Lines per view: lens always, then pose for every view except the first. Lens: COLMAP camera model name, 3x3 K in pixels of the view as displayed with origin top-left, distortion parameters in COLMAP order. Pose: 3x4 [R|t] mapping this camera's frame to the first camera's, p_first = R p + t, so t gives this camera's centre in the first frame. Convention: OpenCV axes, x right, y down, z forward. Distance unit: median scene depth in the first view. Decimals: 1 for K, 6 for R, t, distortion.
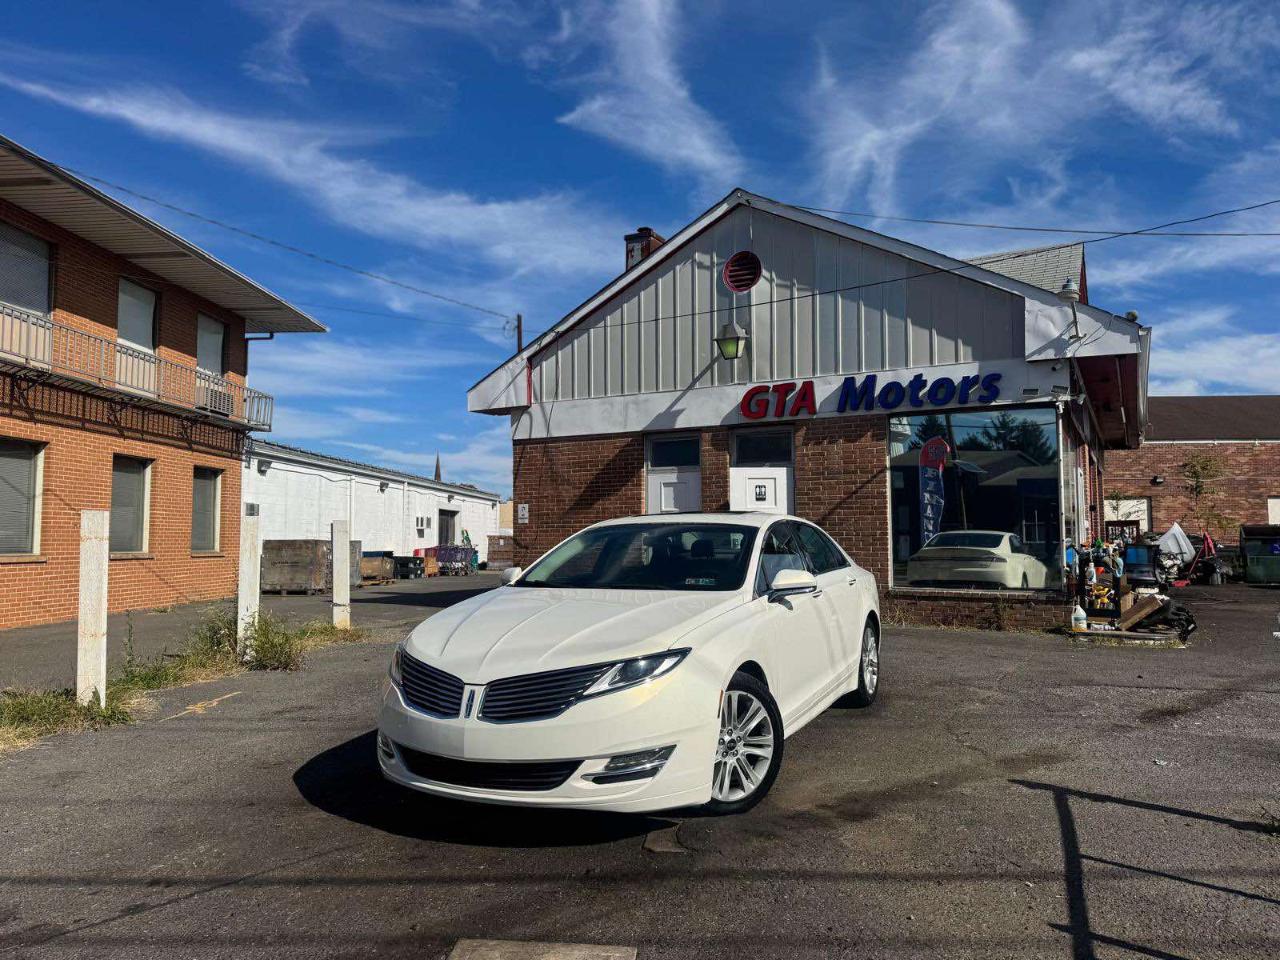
lens RADIAL K [[903.1, 0, 640.0], [0, 903.1, 480.0], [0, 0, 1]] dist [0.059820, -0.055447]
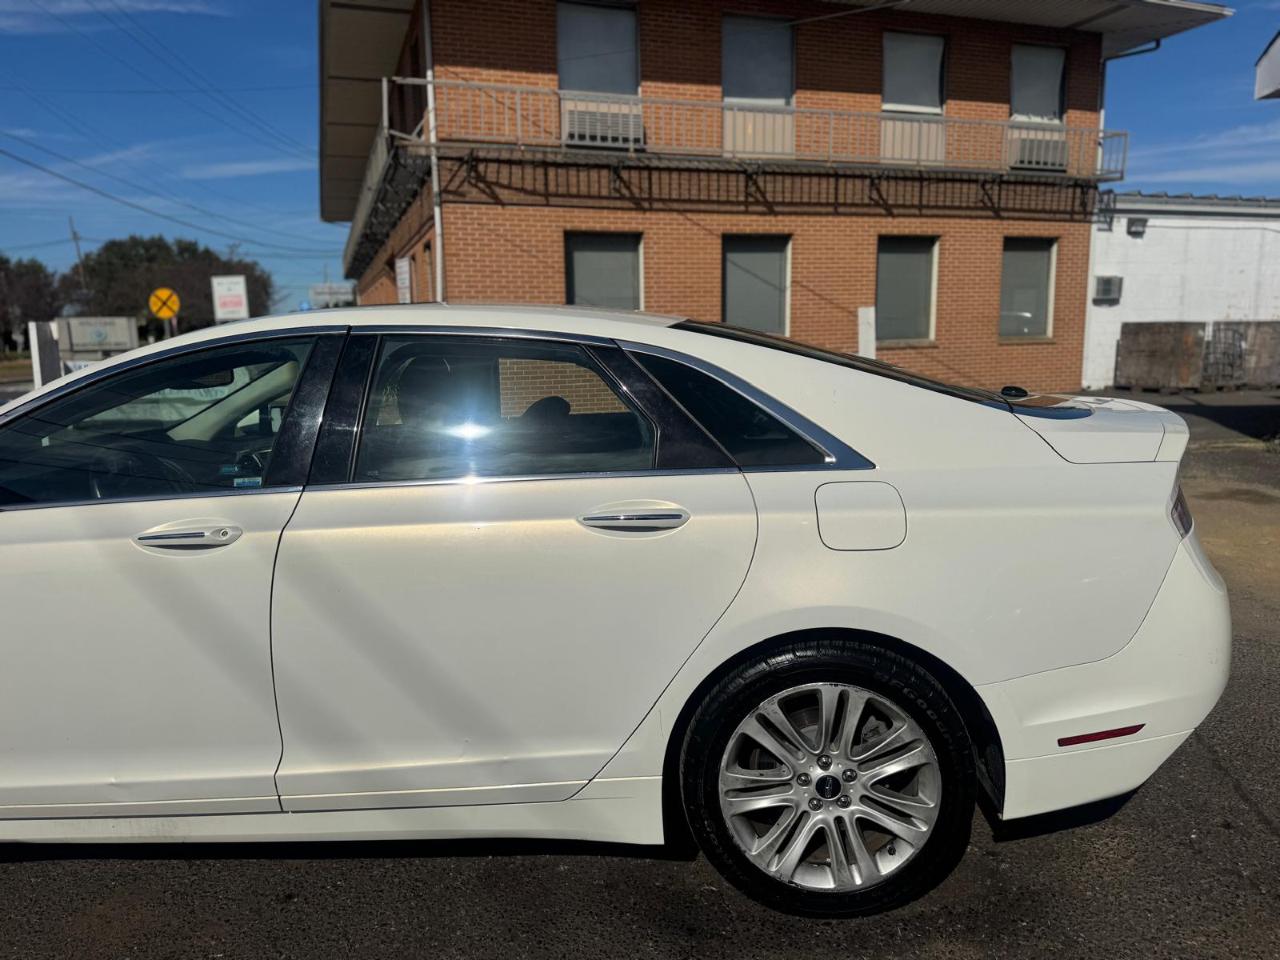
lens RADIAL K [[921.4, 0, 638.6], [0, 921.4, 485.0], [0, 0, 1]] dist [0.044625, -0.058108]
pose [[0.387837, 0.144925, -0.910263, 0.250575], [0.080014, 0.978540, 0.189887, 0.023041], [0.918248, -0.146479, 0.367918, 0.400730]]
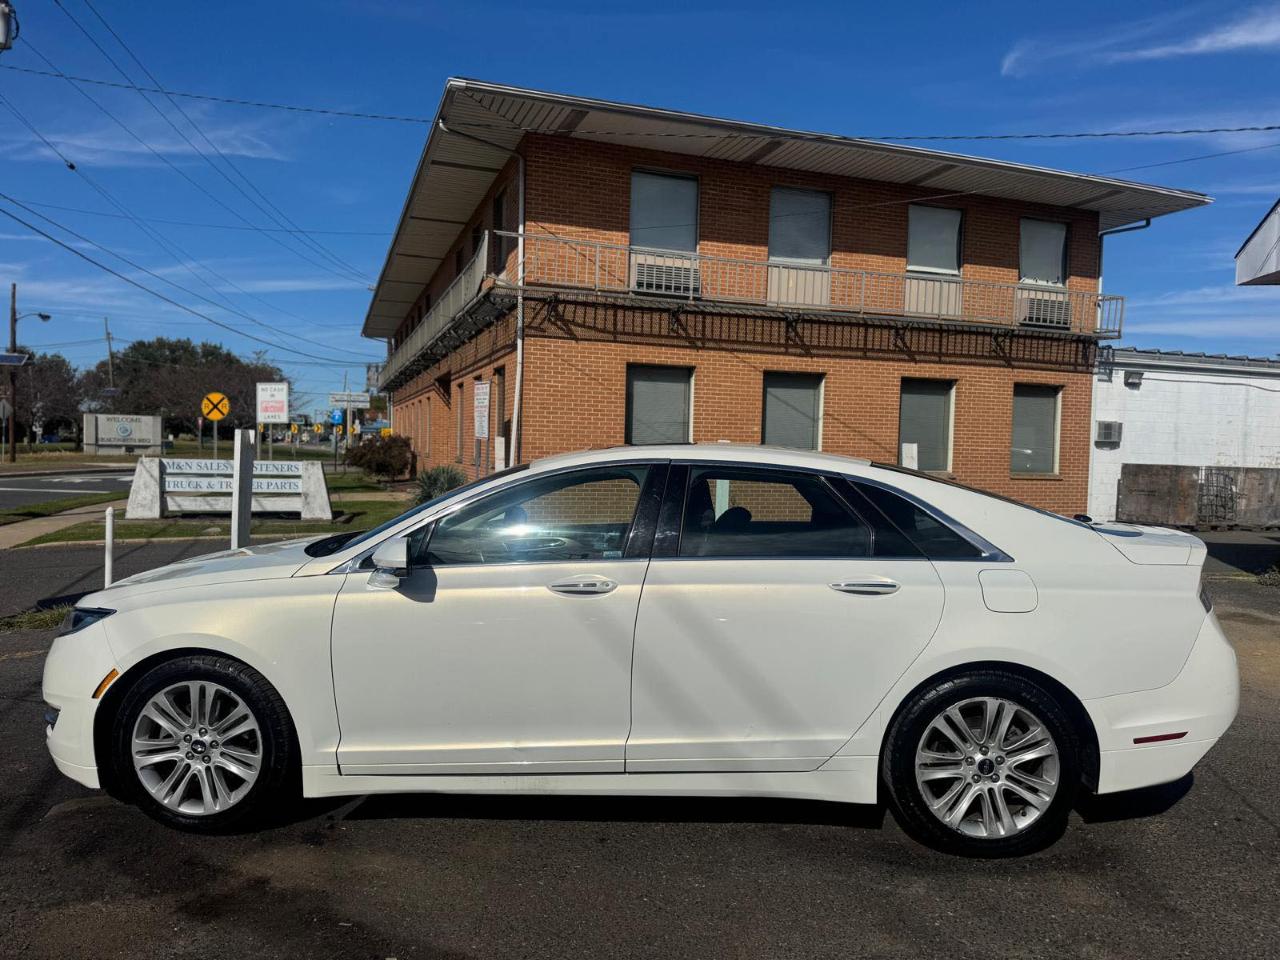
lens RADIAL K [[906.9, 0, 640.0], [0, 906.9, 480.0], [0, 0, 1]] dist [0.117456, -0.185267]
pose [[0.387526, 0.041855, -0.920908, 0.304929], [0.037768, 0.997409, 0.061225, 0.013399], [0.921085, -0.058508, 0.384942, 0.319249]]
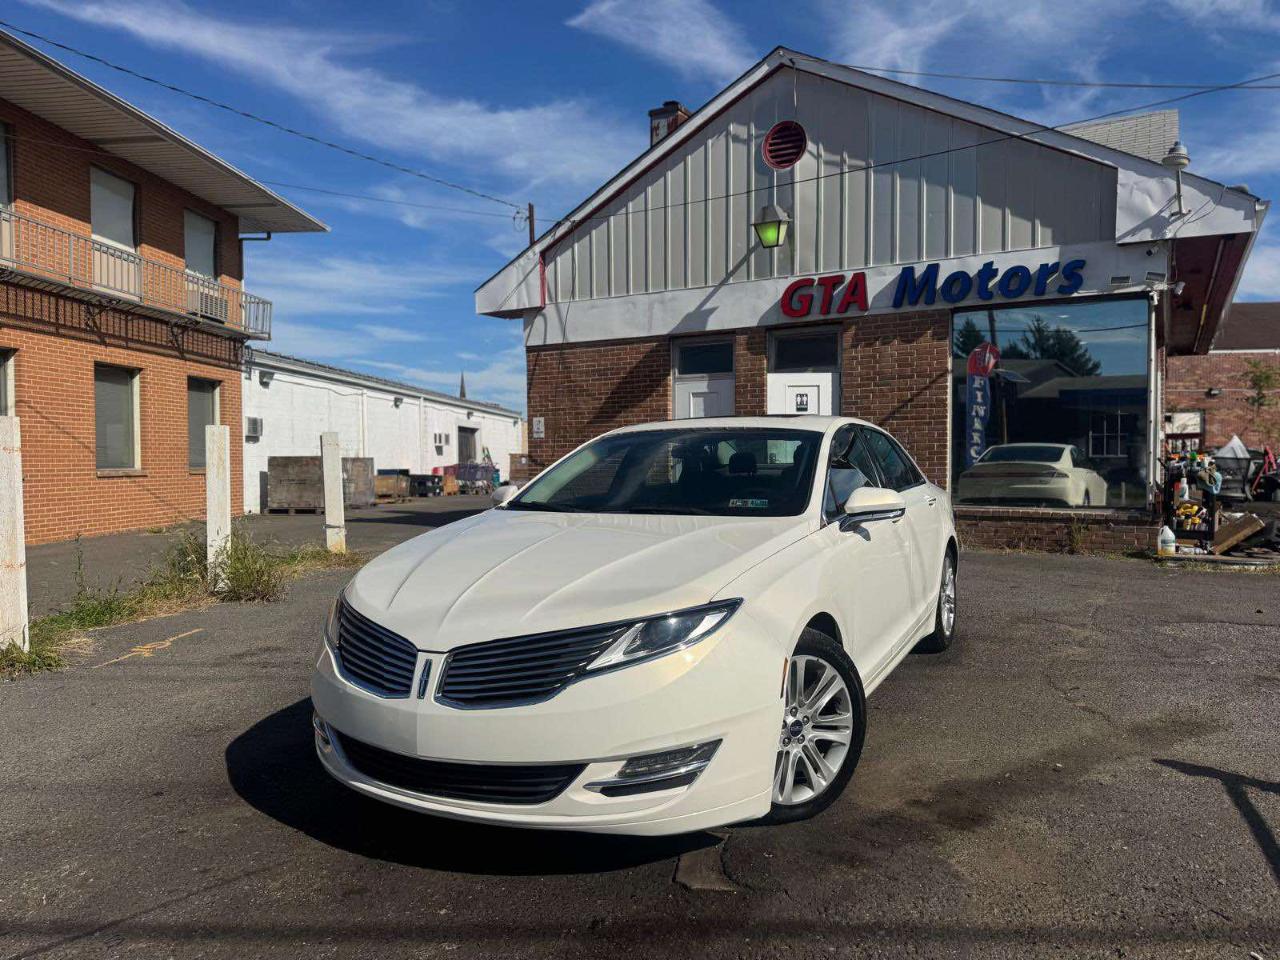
lens RADIAL K [[903.1, 0, 640.0], [0, 903.1, 480.0], [0, 0, 1]] dist [0.059820, -0.055447]
pose [[0.999586, -0.002075, -0.028685, -0.000650], [0.004650, 0.995932, 0.089988, 0.009293], [0.028382, -0.090085, 0.995530, 0.092011]]
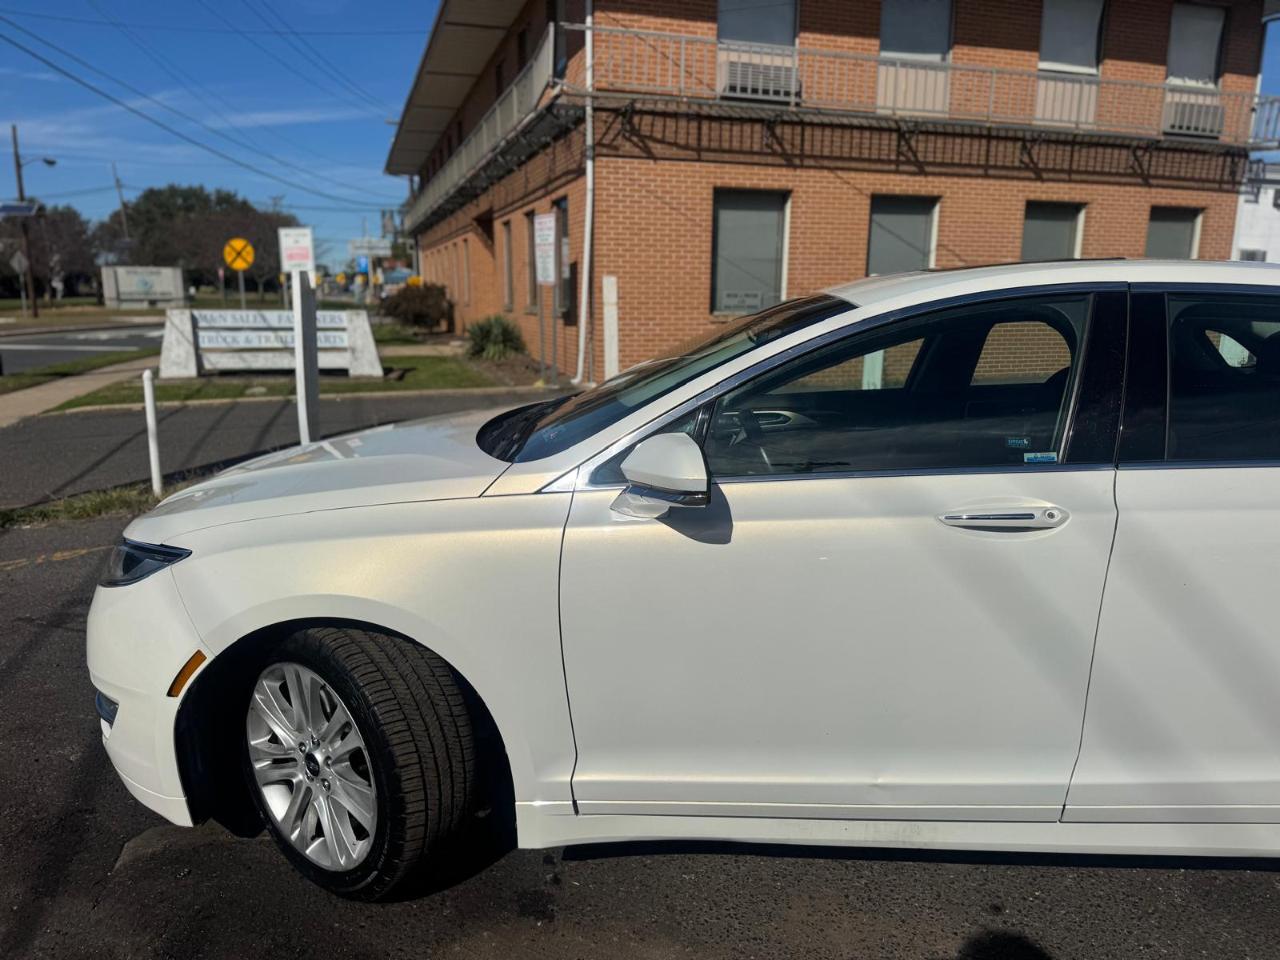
lens RADIAL K [[923.2, 0, 644.5], [0, 923.2, 488.7], [0, 0, 1]] dist [0.011348, -0.012818]
pose [[0.365594, 0.195513, -0.910009, 0.192476], [0.055786, 0.971330, 0.231099, 0.016794], [0.929101, -0.135254, 0.344205, 0.302215]]
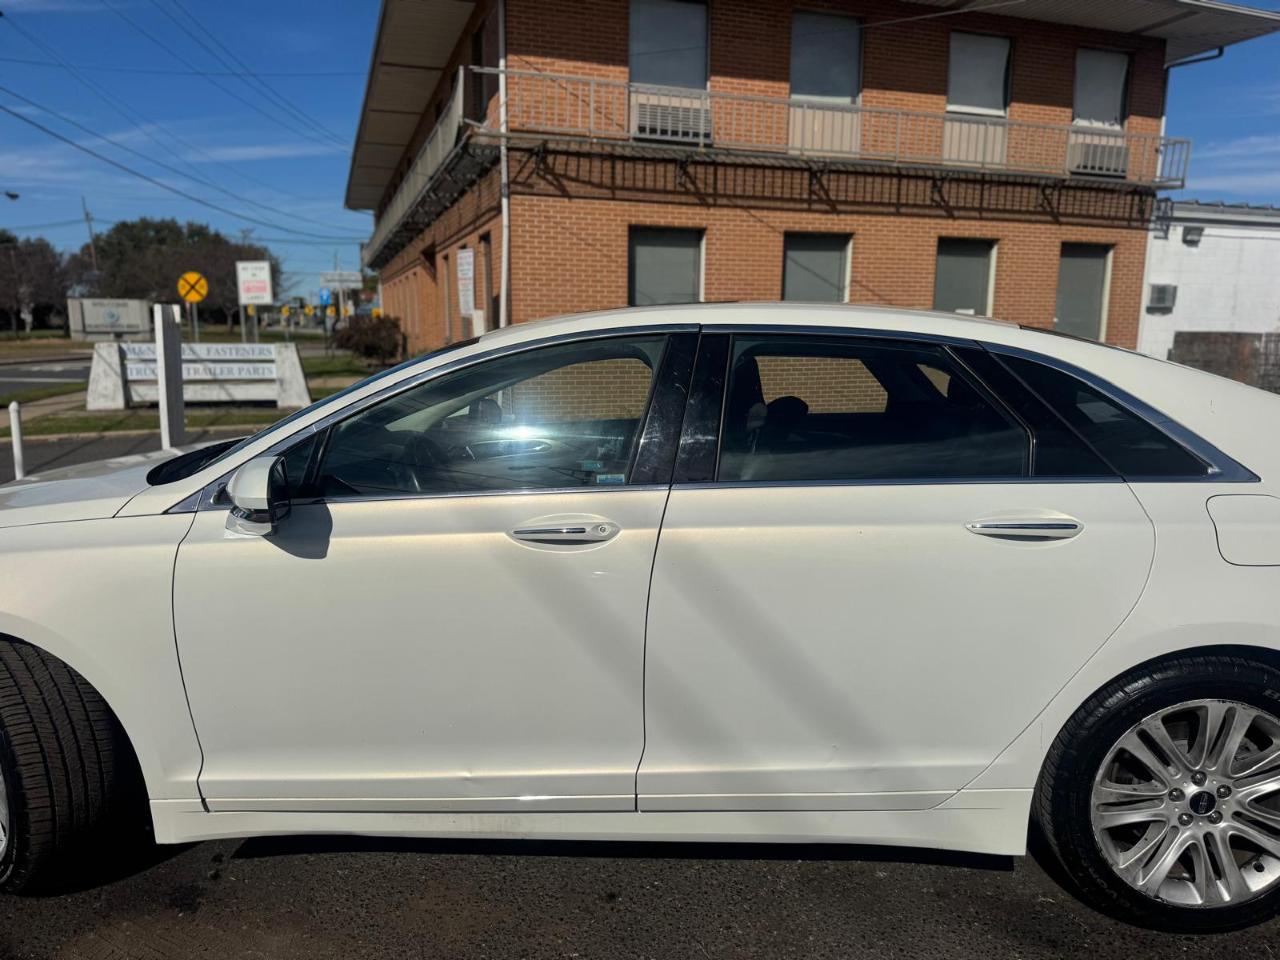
lens RADIAL K [[921.4, 0, 638.6], [0, 921.4, 485.0], [0, 0, 1]] dist [0.044625, -0.058108]
pose [[0.382933, 0.159684, -0.909870, 0.227024], [0.054752, 0.979292, 0.194911, 0.018883], [0.922152, -0.124455, 0.366260, 0.350509]]
